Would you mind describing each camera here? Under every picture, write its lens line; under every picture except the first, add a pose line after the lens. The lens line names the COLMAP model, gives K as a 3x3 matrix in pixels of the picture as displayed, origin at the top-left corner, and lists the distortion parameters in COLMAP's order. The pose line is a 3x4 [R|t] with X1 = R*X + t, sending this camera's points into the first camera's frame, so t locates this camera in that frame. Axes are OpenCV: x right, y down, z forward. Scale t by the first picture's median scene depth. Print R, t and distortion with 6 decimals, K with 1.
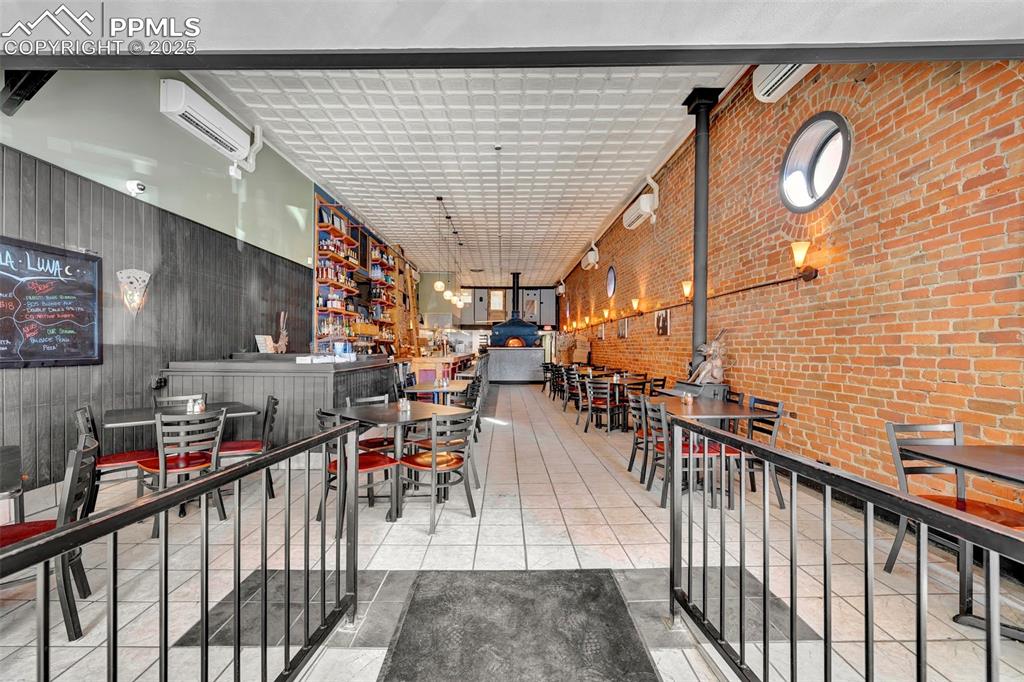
lens RADIAL K [[426.8, 0, 508.2], [0, 426.8, 344.0], [0, 0, 1]] dist [-0.000941, 0.000535]
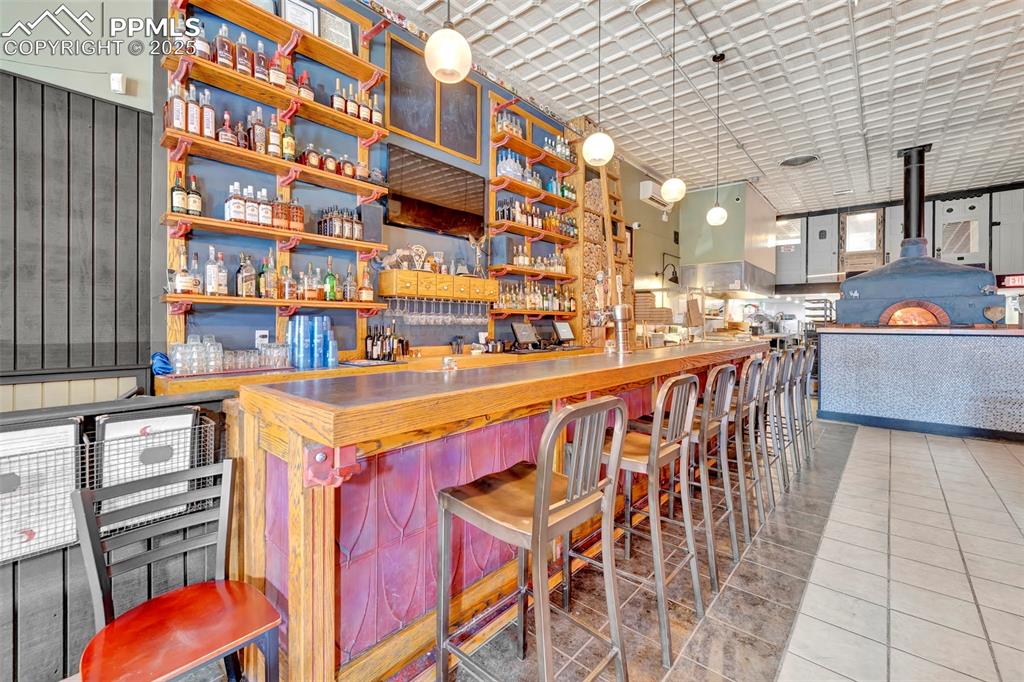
lens RADIAL K [[426.8, 0, 506.8], [0, 426.8, 322.1], [0, 0, 1]] dist [-0.000941, 0.000535]
pose [[0.739550, 0.003868, -0.673091, 0.003991], [0.000014, 0.999983, 0.005761, -0.000110], [0.673102, -0.004270, 0.739537, 0.419648]]
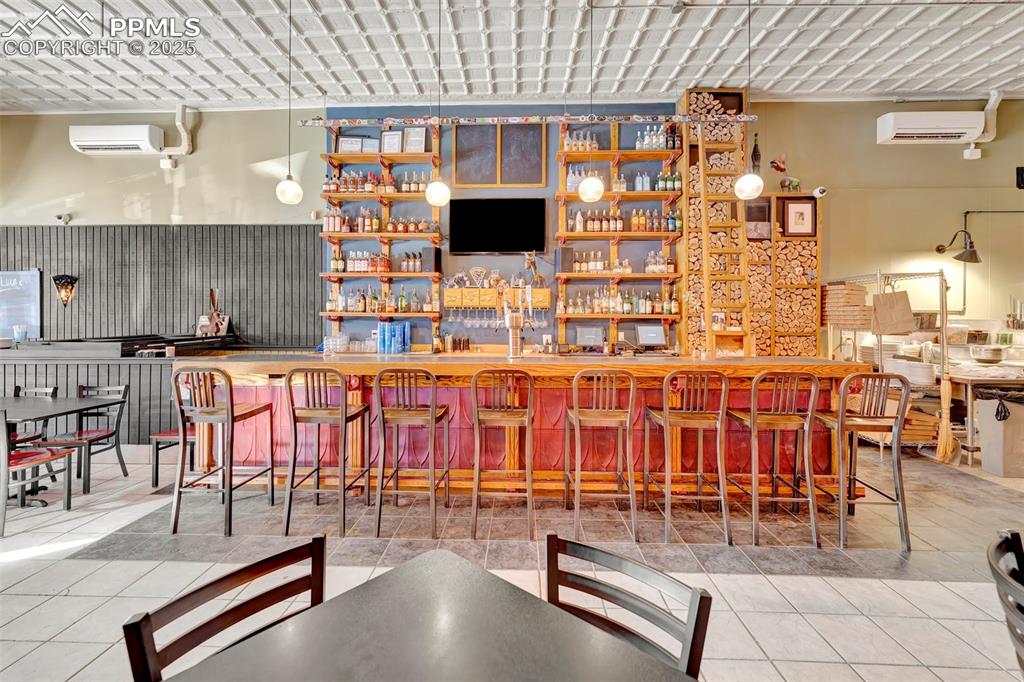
lens RADIAL K [[426.8, 0, 507.4], [0, 426.8, 318.8], [0, 0, 1]] dist [-0.000941, 0.000535]
pose [[-0.041099, 0.004981, -0.999143, 0.124815], [0.004158, 0.999980, 0.004814, -0.005298], [0.999146, -0.003956, -0.041119, 0.604191]]
